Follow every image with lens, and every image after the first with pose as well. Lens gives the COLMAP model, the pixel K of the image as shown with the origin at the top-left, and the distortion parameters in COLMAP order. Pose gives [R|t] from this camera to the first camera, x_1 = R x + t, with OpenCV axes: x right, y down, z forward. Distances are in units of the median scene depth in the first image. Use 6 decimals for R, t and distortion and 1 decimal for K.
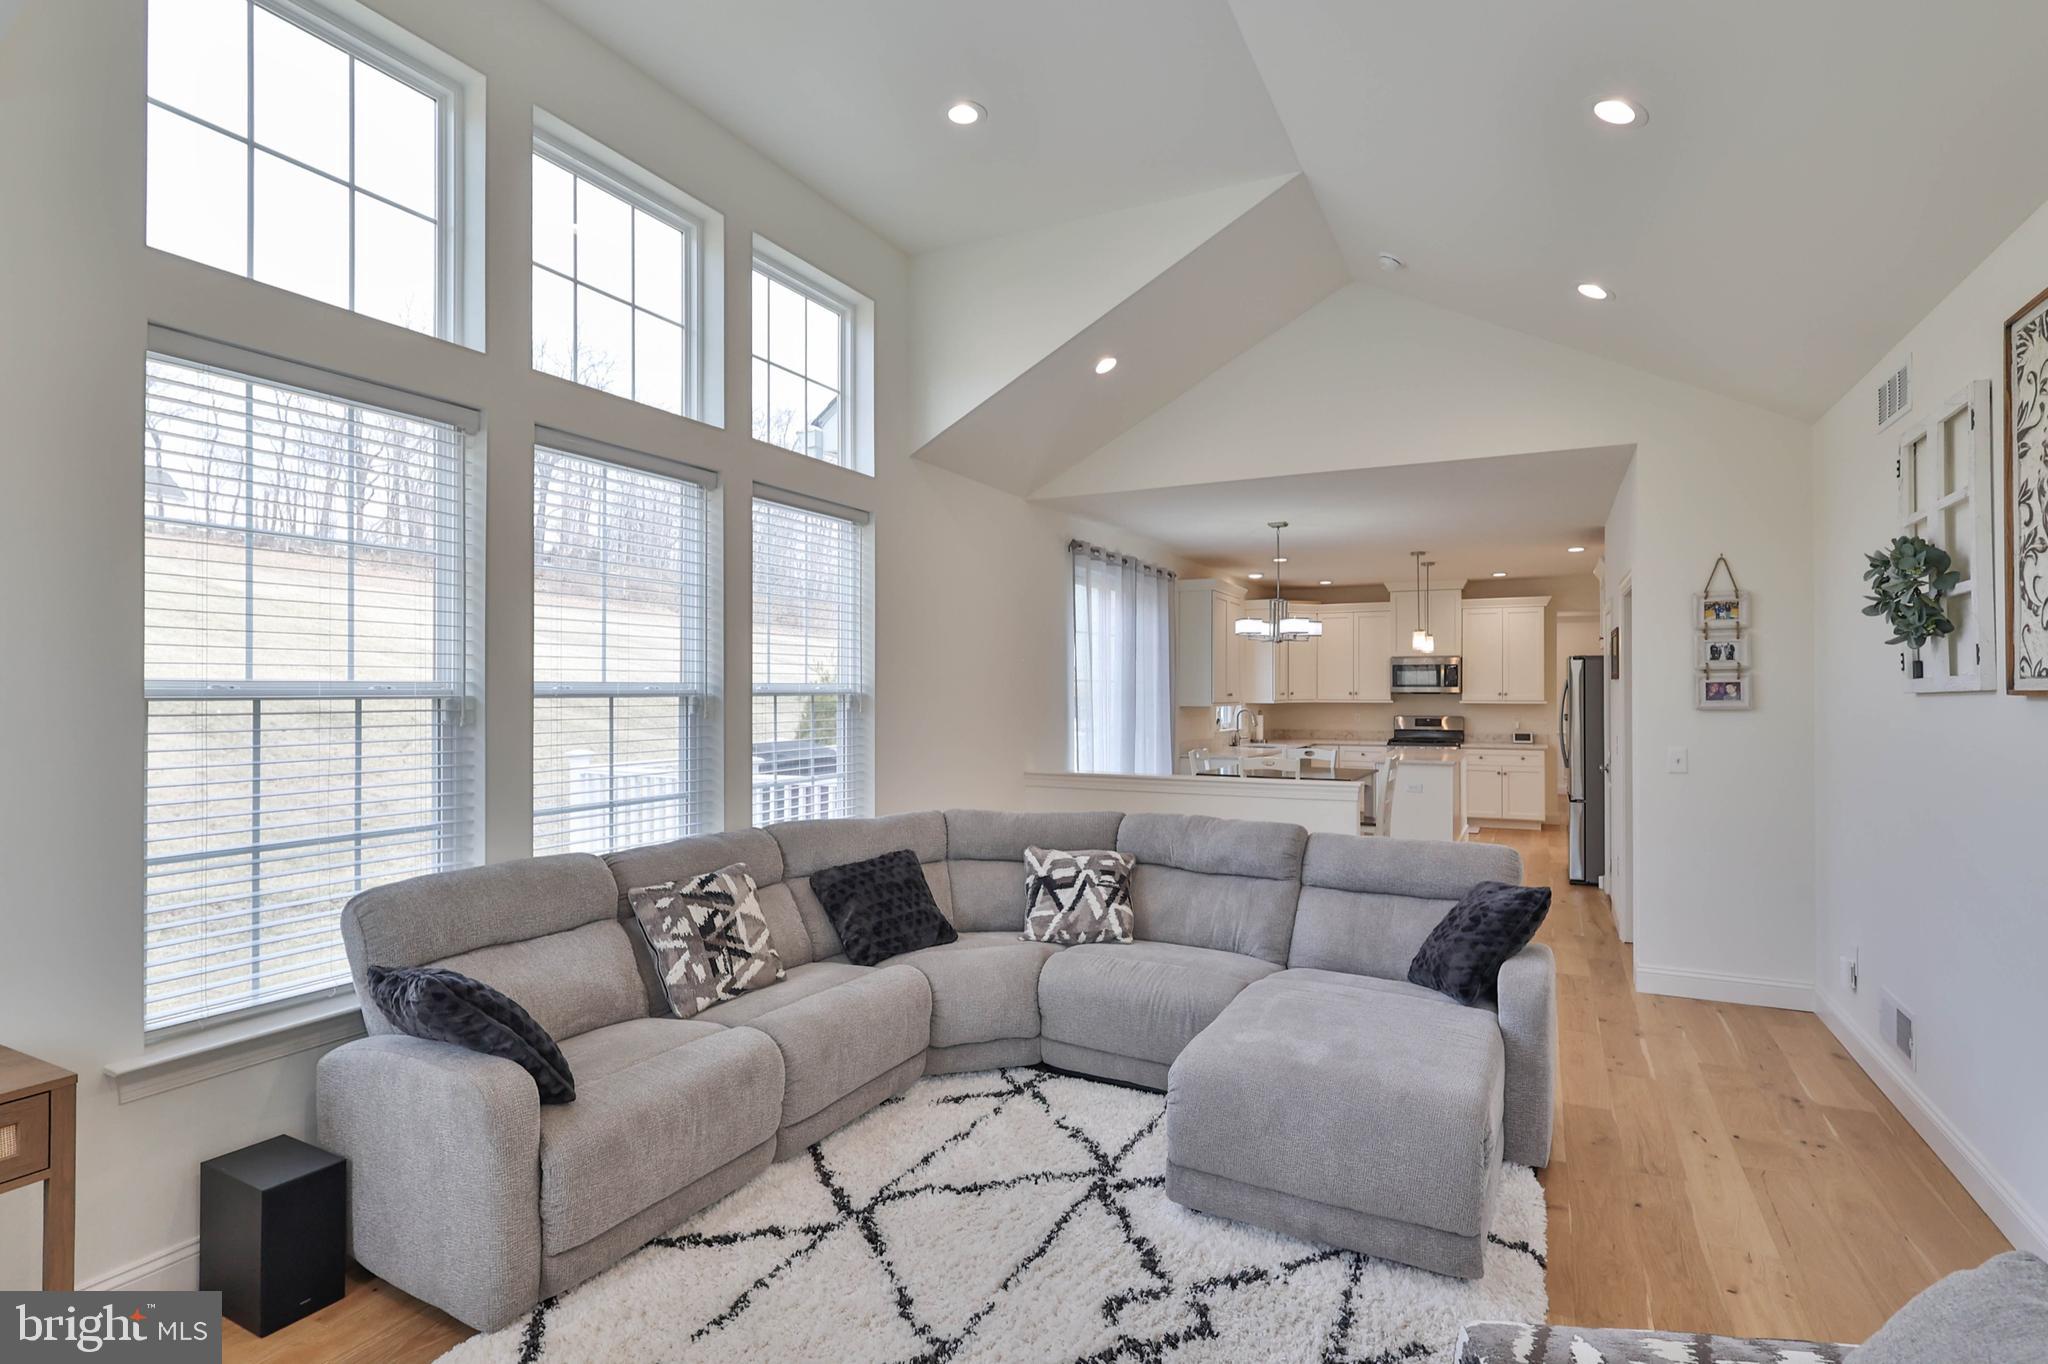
lens RADIAL K [[1012.5, 0, 1032.5], [0, 1012.5, 680.8], [0, 0, 1]] dist [-0.004097, 0.002578]
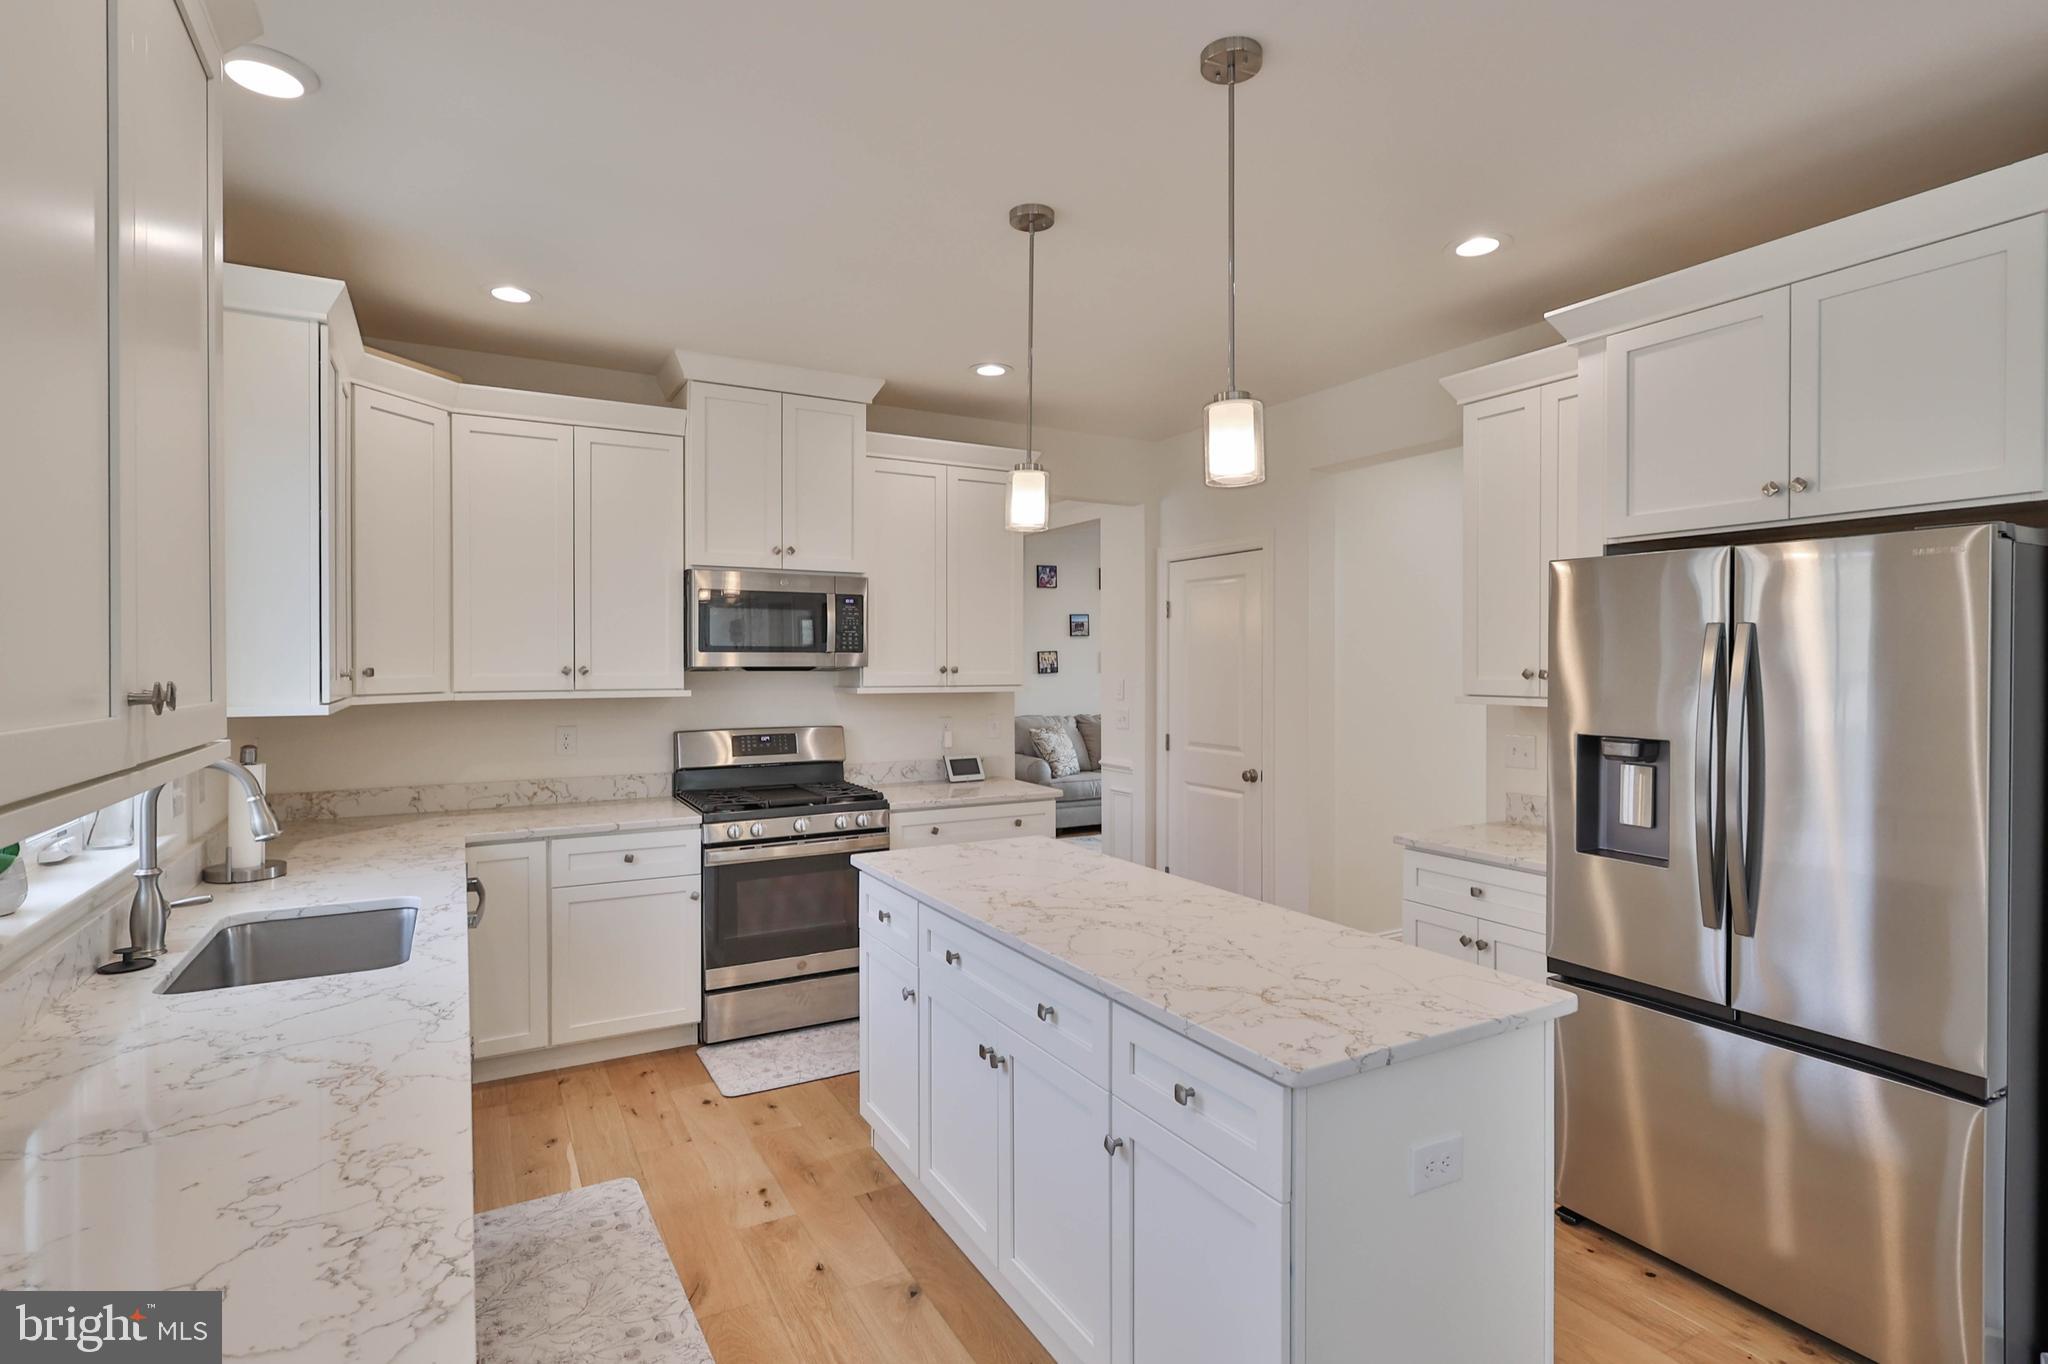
lens RADIAL K [[1012.5, 0, 1026.3], [0, 1012.5, 661.0], [0, 0, 1]] dist [-0.004097, 0.002578]
pose [[0.549158, -0.002158, 0.835716, 0.124884], [-0.006881, 0.999951, 0.007103, 0.005893], [-0.835690, -0.009651, 0.549116, 0.711722]]
